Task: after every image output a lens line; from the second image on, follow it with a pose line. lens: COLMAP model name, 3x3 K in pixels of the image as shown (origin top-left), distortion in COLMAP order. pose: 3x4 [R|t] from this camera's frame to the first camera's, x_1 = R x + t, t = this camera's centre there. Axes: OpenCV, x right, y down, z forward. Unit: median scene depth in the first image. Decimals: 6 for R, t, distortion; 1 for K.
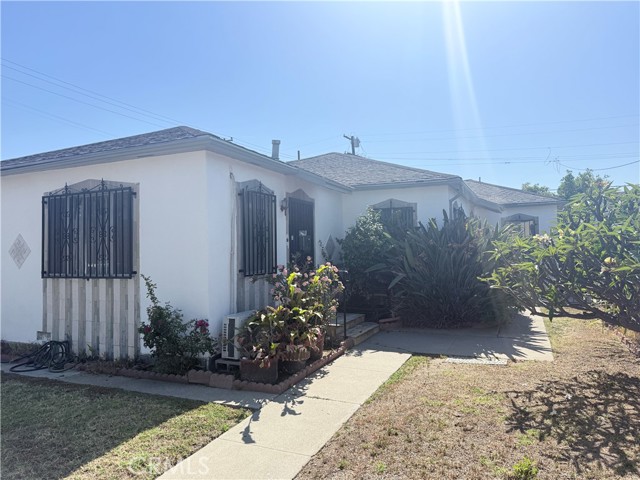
lens RADIAL K [[449.1, 0, 320.0], [0, 449.1, 240.0], [0, 0, 1]] dist [0.080542, -0.094262]
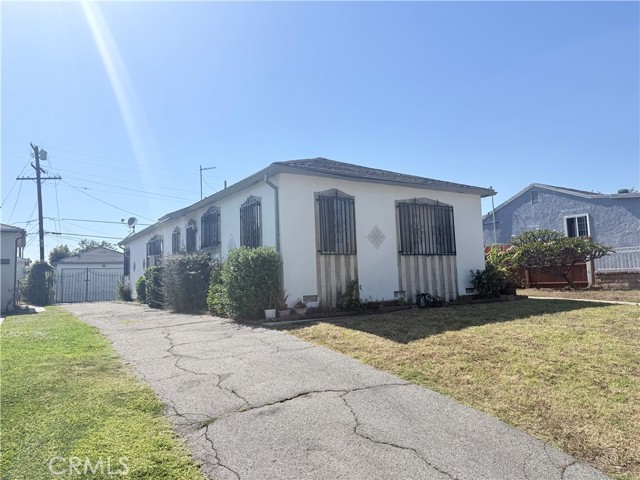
lens RADIAL K [[449.1, 0, 320.0], [0, 449.1, 240.0], [0, 0, 1]] dist [0.080542, -0.094262]
pose [[0.527369, 0.077642, 0.846081, -2.110237], [0.000113, 0.995809, -0.091453, 0.177680], [-0.849636, 0.048325, 0.525151, 0.457249]]
